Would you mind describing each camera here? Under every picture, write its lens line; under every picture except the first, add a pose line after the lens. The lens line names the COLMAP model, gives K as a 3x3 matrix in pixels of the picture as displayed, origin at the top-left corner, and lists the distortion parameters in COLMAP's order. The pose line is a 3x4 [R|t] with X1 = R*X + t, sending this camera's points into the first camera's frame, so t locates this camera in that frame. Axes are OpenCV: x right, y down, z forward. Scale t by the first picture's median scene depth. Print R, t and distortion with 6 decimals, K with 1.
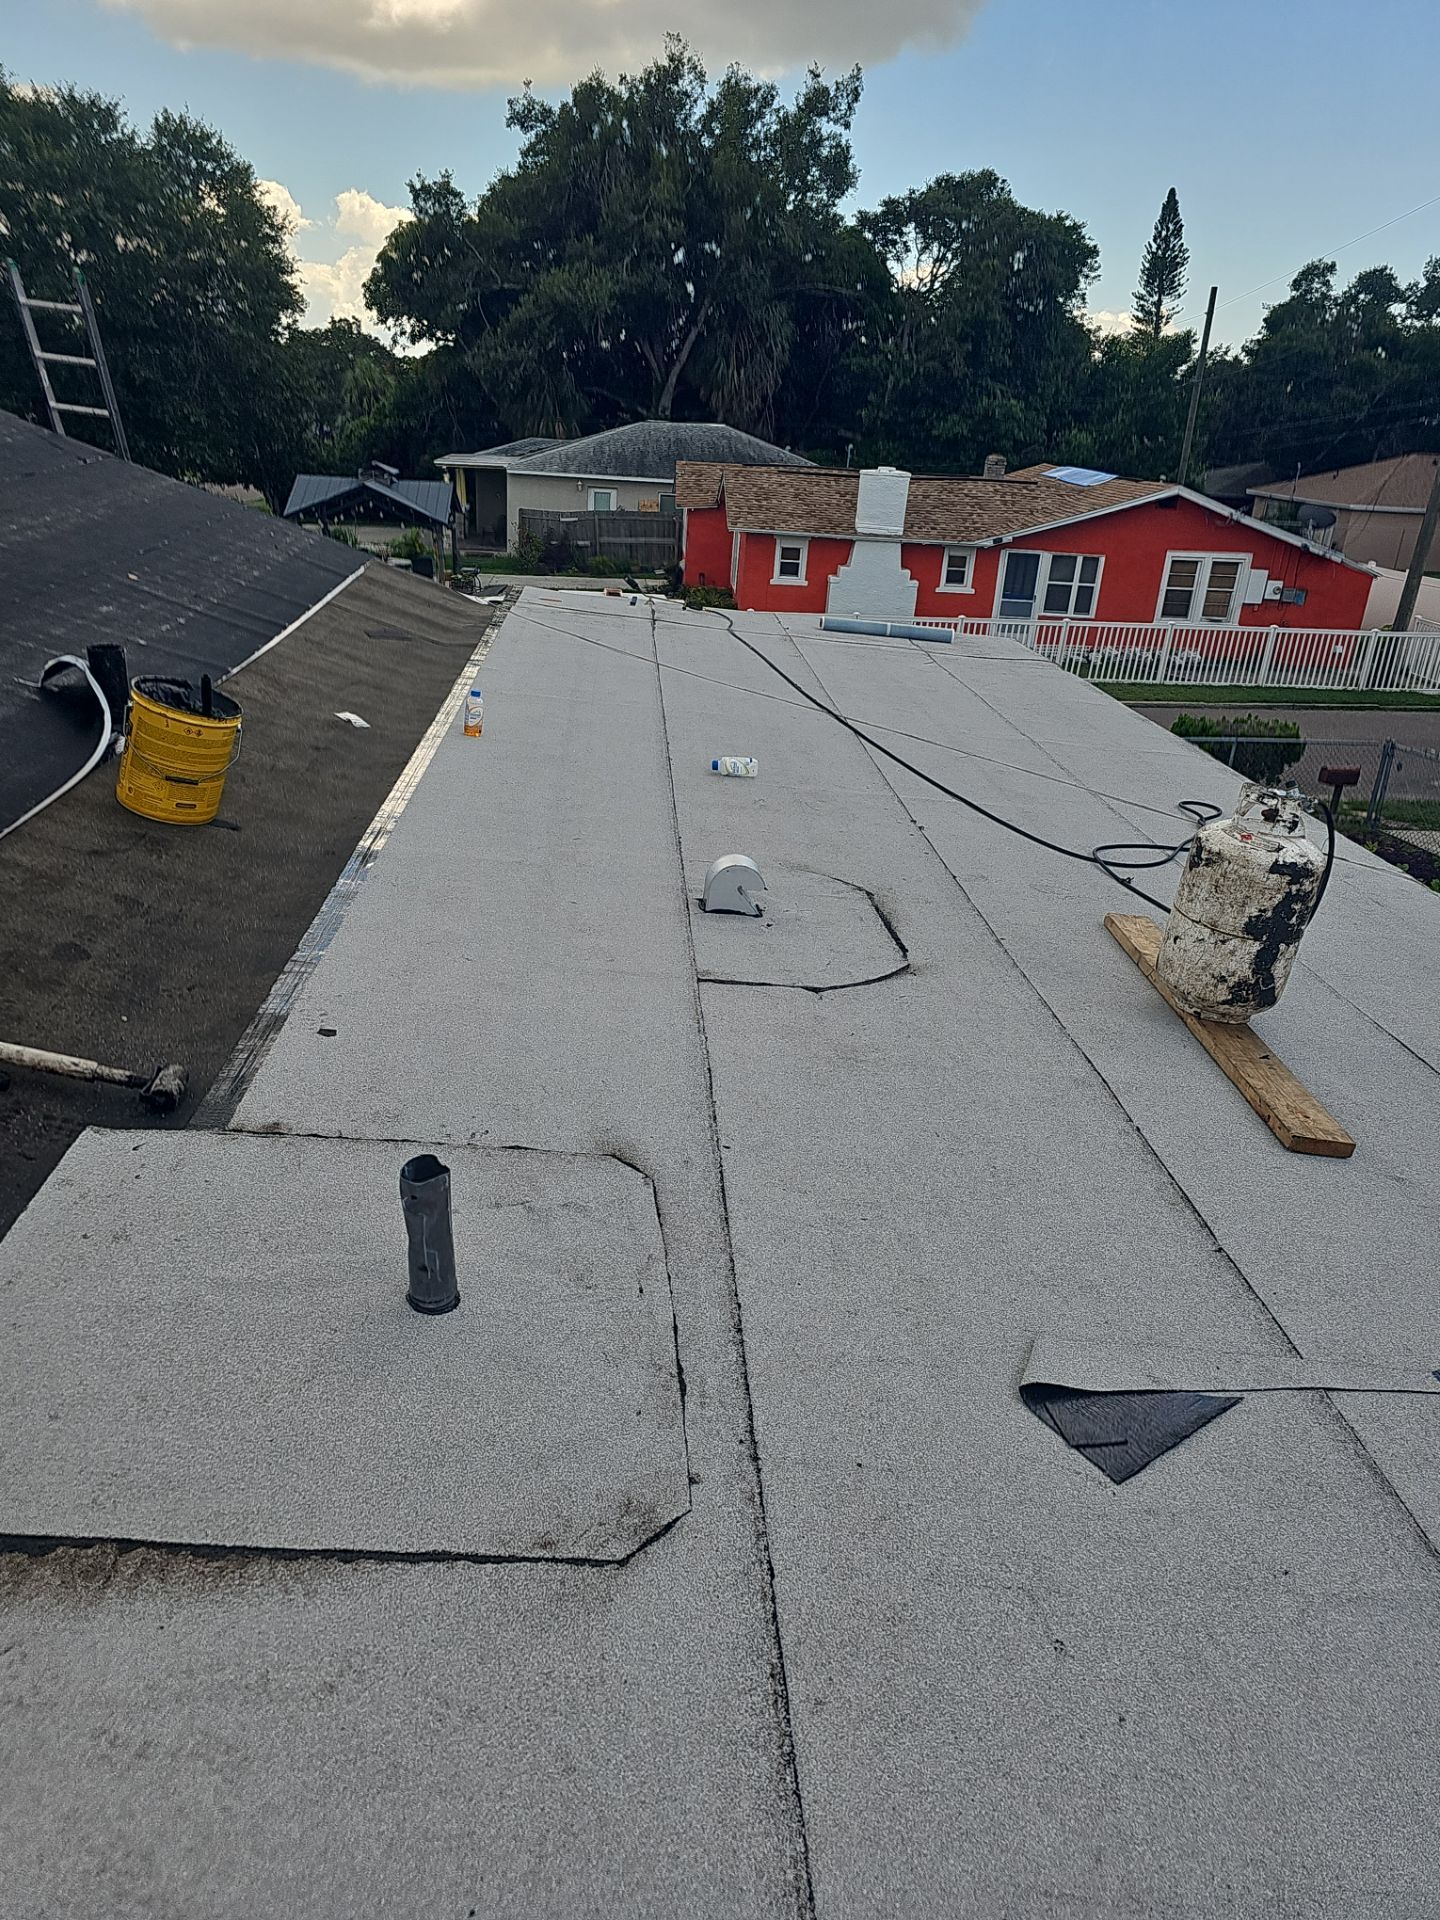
lens RADIAL K [[1252.5, 0, 720.0], [0, 1252.5, 960.0], [0, 0, 1]] dist [0.033104, -0.023609]
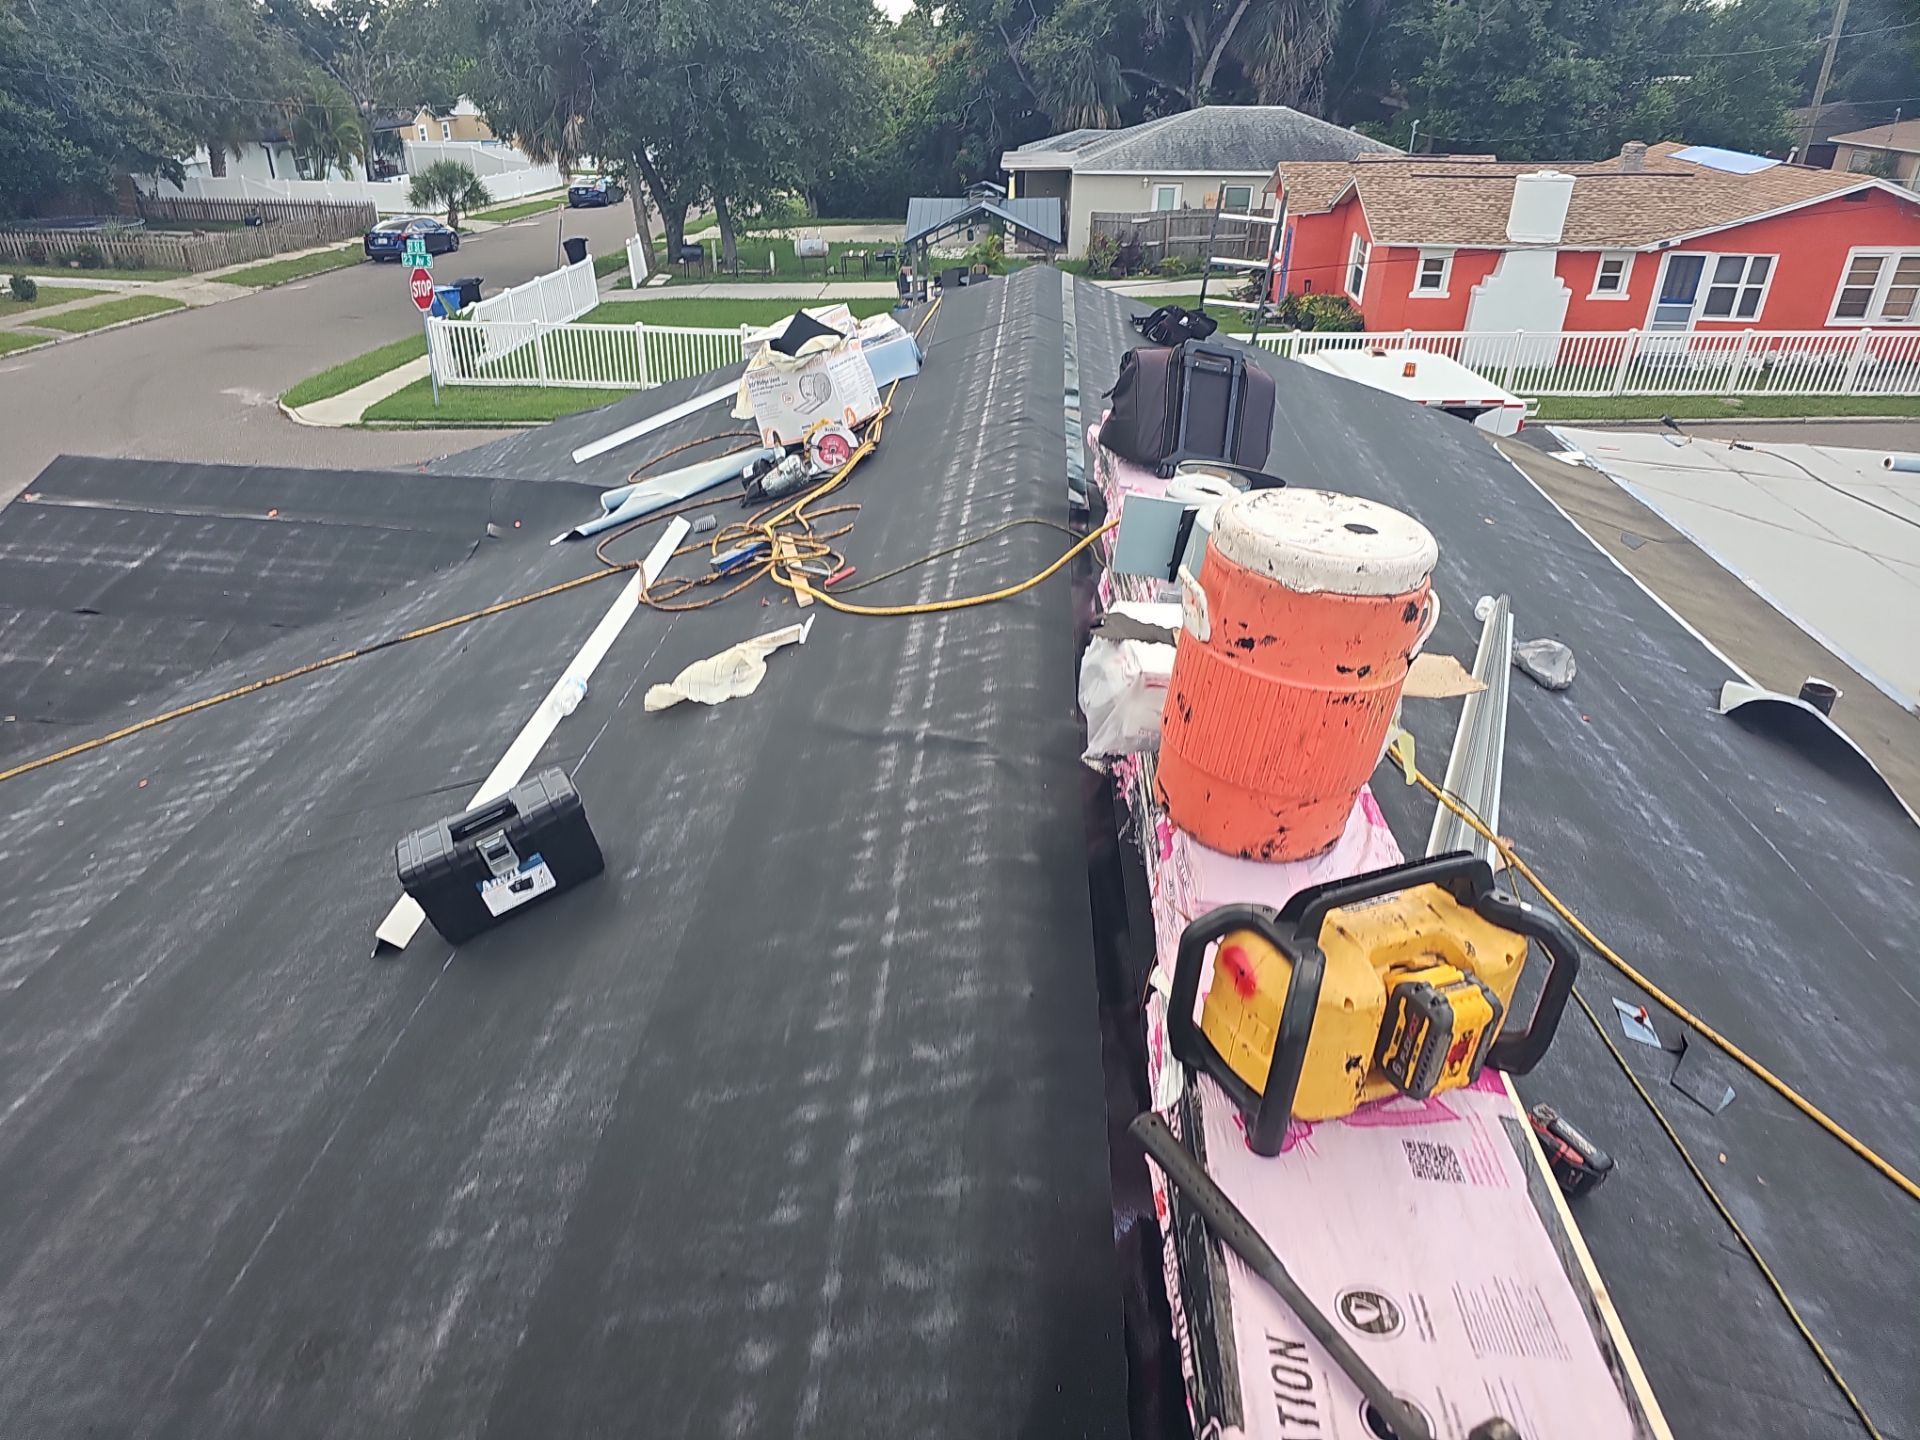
lens RADIAL K [[1252.5, 0, 960.0], [0, 1252.5, 720.0], [0, 0, 1]] dist [0.033104, -0.023609]
pose [[0.990885, 0.014860, -0.133892, -0.168072], [-0.004774, 0.997146, 0.075341, -0.041628], [0.134629, -0.074015, 0.988128, -0.044778]]
